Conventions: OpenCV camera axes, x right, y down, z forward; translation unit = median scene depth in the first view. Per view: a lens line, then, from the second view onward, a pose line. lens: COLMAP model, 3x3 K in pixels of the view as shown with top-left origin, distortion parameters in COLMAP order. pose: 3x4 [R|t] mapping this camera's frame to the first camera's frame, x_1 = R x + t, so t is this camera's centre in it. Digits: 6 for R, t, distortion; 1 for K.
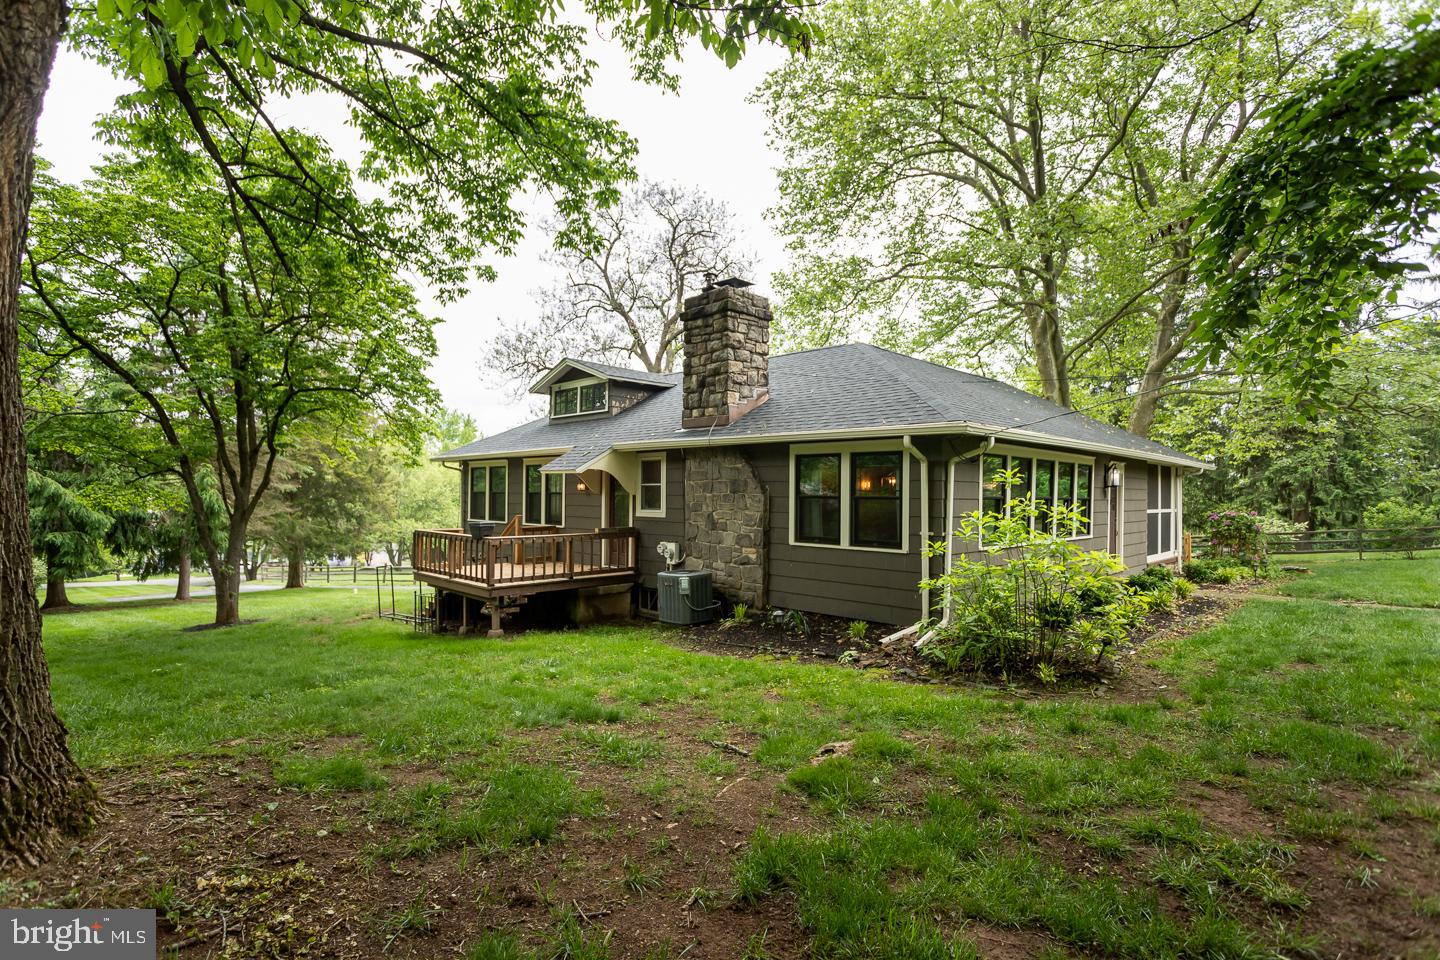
lens RADIAL K [[723.3, 0, 719.8], [0, 723.3, 479.2], [0, 0, 1]] dist [0.006254, 0.001610]
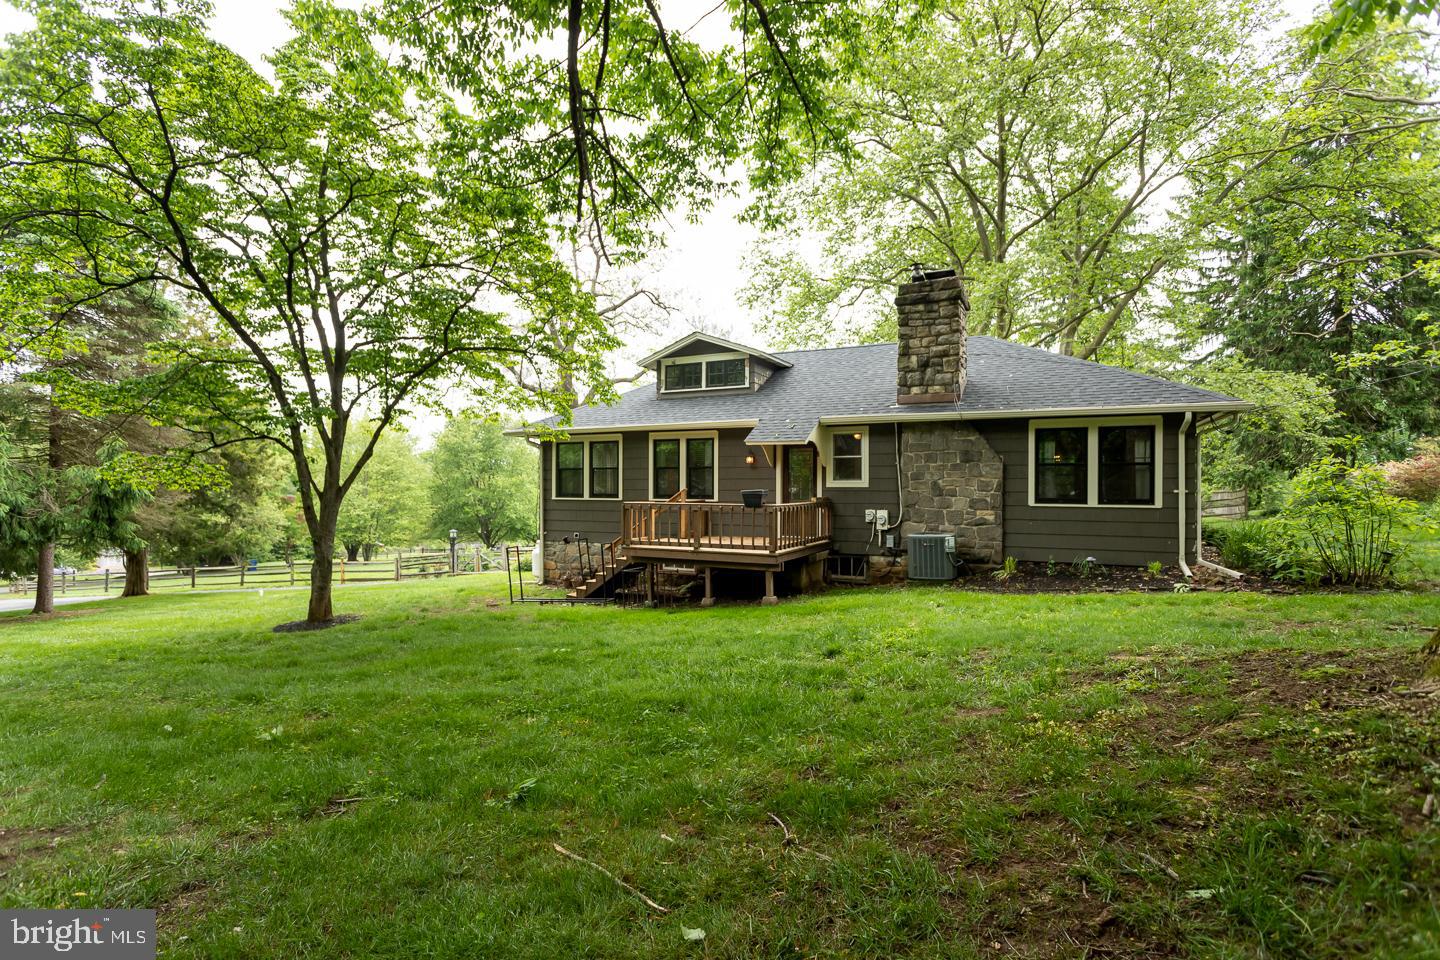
lens RADIAL K [[723.3, 0, 721.0], [0, 723.3, 486.0], [0, 0, 1]] dist [0.006254, 0.001610]
pose [[0.942998, -0.005678, 0.332751, -0.664587], [-0.000825, 0.999812, 0.019397, 0.031697], [-0.332799, -0.018566, 0.942815, 0.060838]]
